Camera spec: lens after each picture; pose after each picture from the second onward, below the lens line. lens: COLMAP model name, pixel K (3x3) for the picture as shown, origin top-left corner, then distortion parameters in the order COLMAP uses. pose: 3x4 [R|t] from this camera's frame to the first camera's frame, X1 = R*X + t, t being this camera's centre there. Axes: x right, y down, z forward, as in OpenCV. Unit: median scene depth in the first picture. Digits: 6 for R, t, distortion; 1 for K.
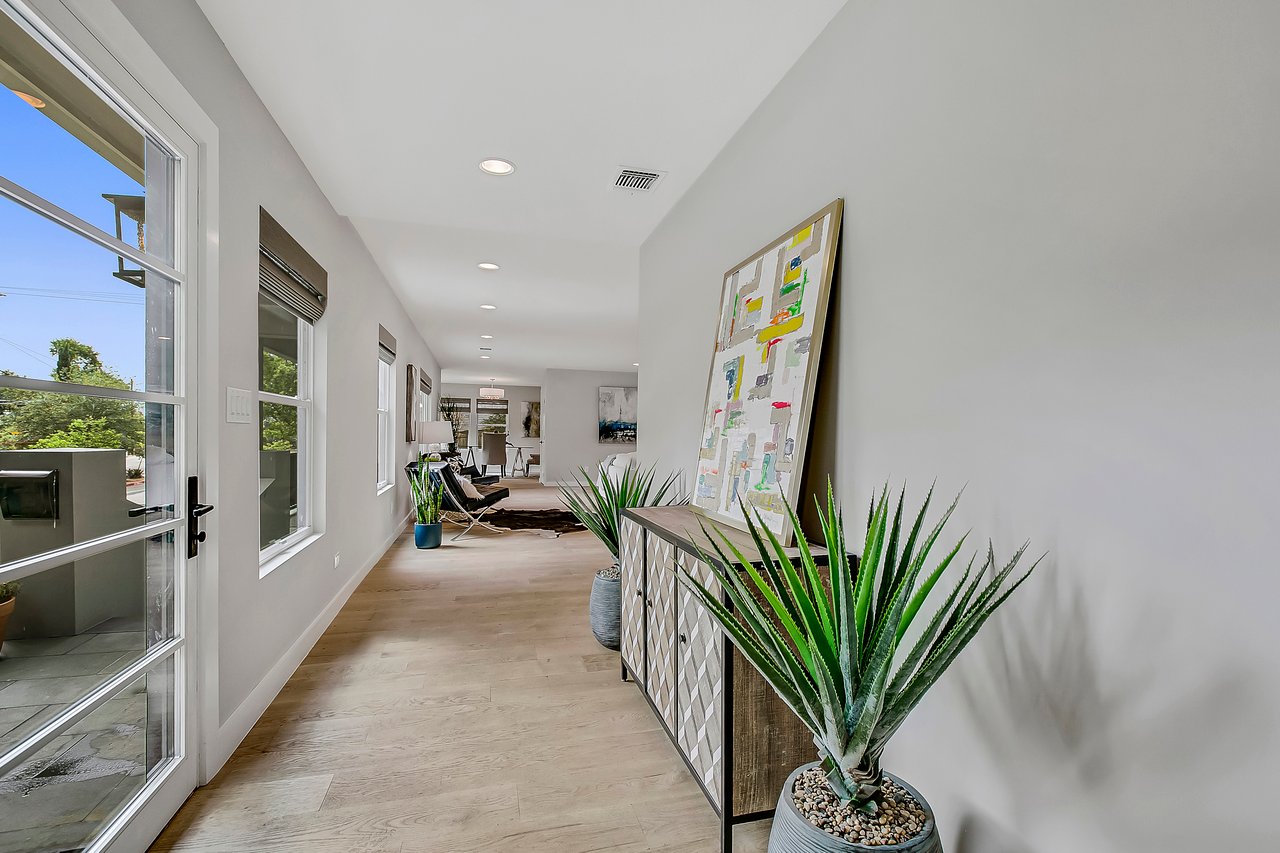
lens RADIAL K [[597.5, 0, 640.0], [0, 597.5, 426.5], [0, 0, 1]] dist [-0.001834, -0.000915]
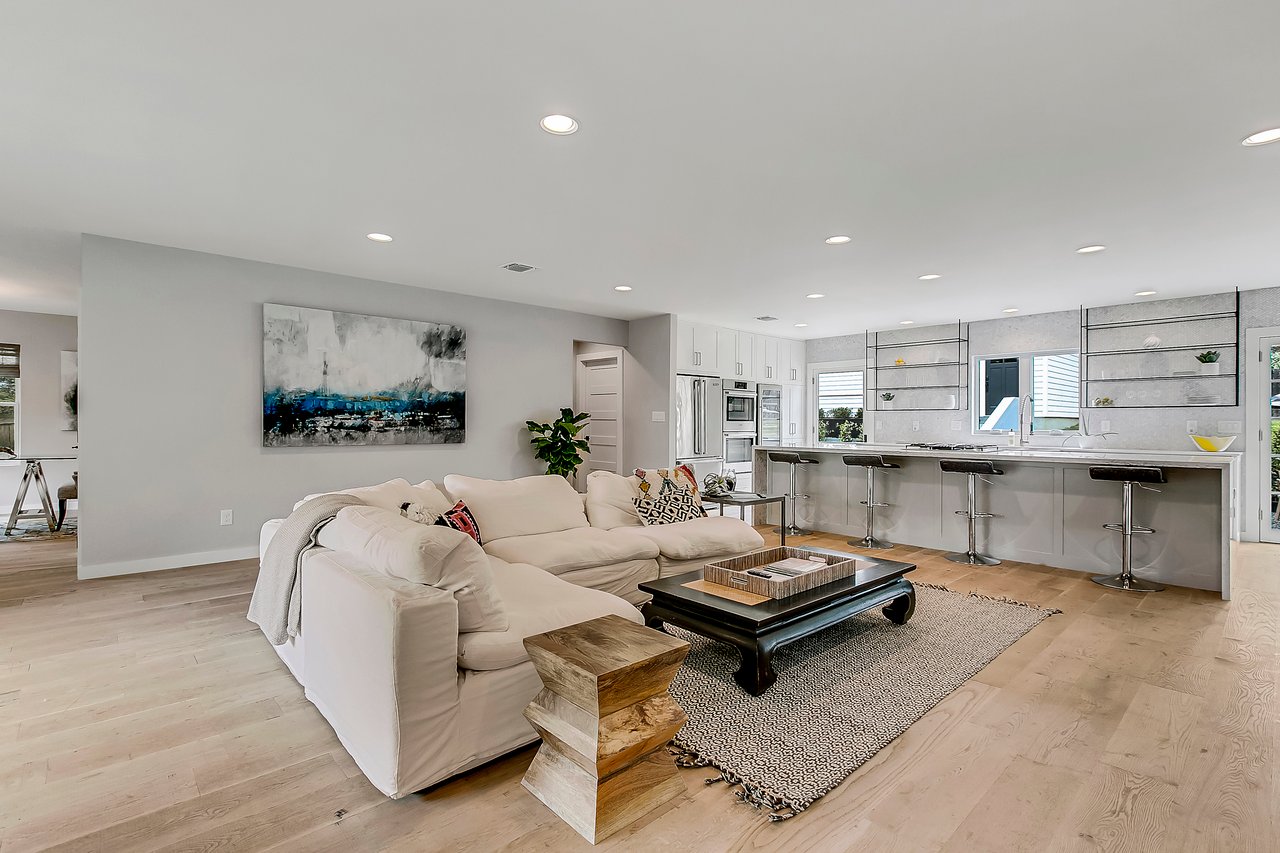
lens RADIAL K [[597.5, 0, 640.0], [0, 597.5, 426.5], [0, 0, 1]] dist [-0.001834, -0.000915]
pose [[0.885389, -0.003832, 0.464834, -0.031899], [-0.004631, 0.999844, 0.017064, 0.006789], [-0.464827, -0.017261, 0.885233, 0.534403]]
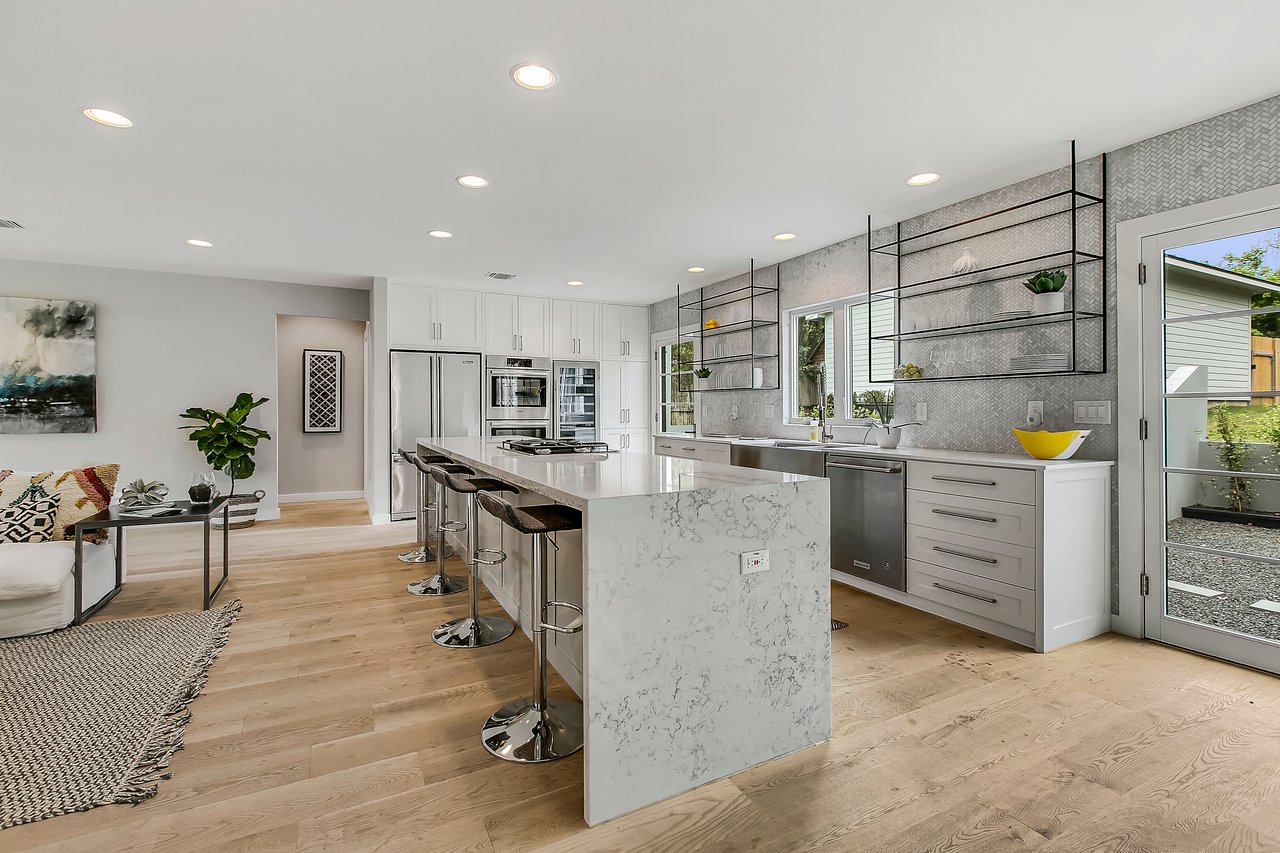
lens RADIAL K [[576.6, 0, 638.8], [0, 576.6, 409.2], [0, 0, 1]] dist [-0.002030, -0.000819]
pose [[0.977320, -0.004131, 0.211728, 0.359832], [0.002113, 0.999950, 0.009756, 0.008875], [-0.211757, -0.009087, 0.977280, 0.540206]]
